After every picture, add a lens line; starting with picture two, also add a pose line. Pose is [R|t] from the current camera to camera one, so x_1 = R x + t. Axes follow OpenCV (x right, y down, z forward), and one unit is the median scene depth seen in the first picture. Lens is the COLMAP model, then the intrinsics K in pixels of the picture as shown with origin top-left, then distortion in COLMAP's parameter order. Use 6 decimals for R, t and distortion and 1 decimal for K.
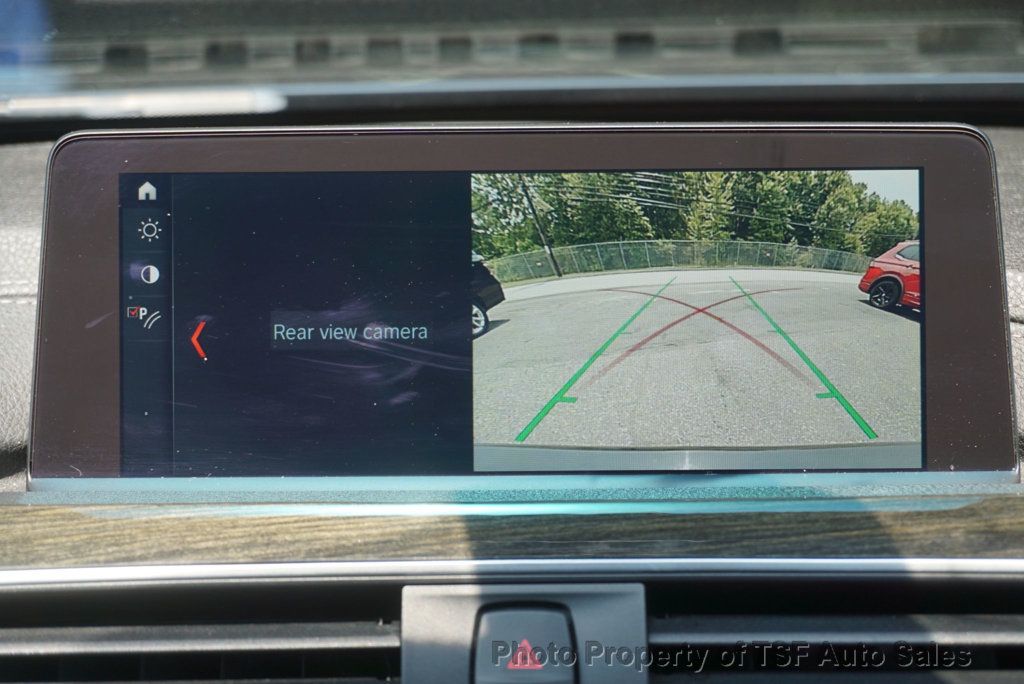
lens RADIAL K [[2046.6, 0, 512.0], [0, 2046.6, 342.0], [0, 0, 1]] dist [0.259894, -0.055218]
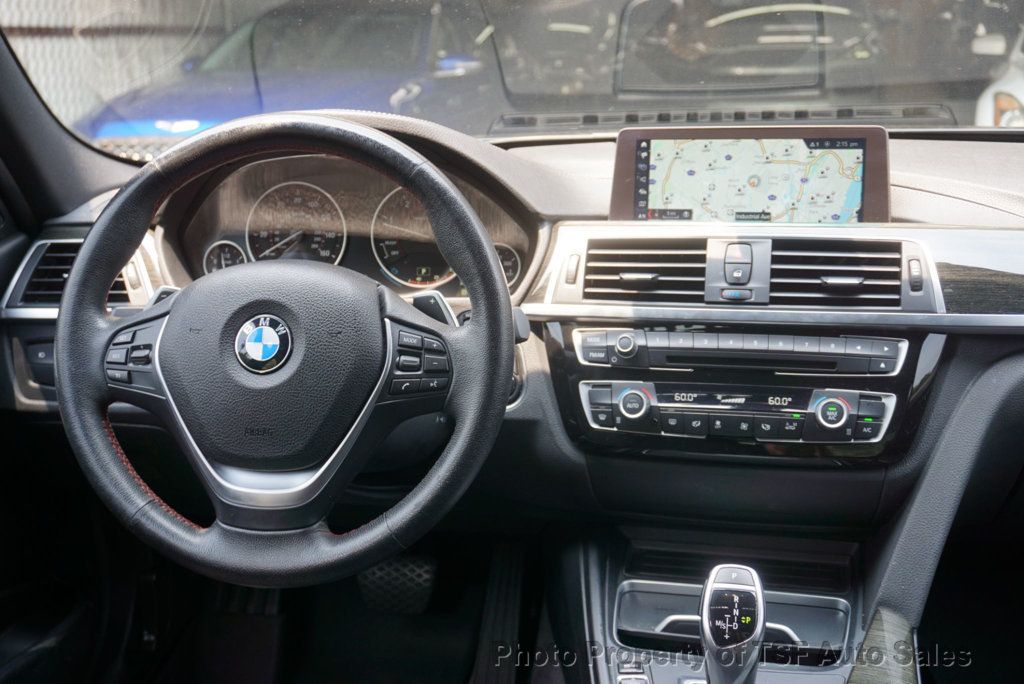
lens RADIAL K [[1165.9, 0, 512.0], [0, 1165.9, 342.0], [0, 0, 1]] dist [-0.005668, 0.020608]
pose [[0.968049, 0.044450, -0.246790, 0.138215], [-0.040242, 0.998946, 0.022070, 0.272005], [0.247511, -0.011433, 0.968818, -1.200369]]
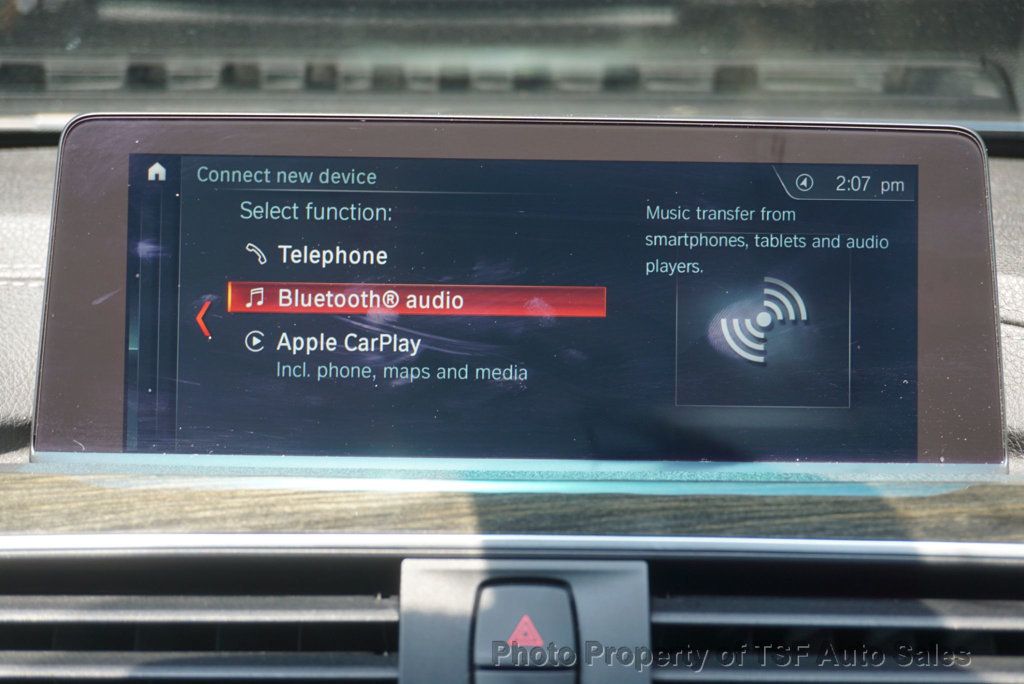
lens RADIAL K [[1750.2, 0, 512.0], [0, 1750.2, 342.0], [0, 0, 1]] dist [0.169666, 0.038660]
pose [[0.999628, 0.021852, 0.016315, -0.016209], [-0.021387, 0.999375, -0.028138, 0.036202], [-0.016920, 0.027778, 0.999471, 0.150295]]
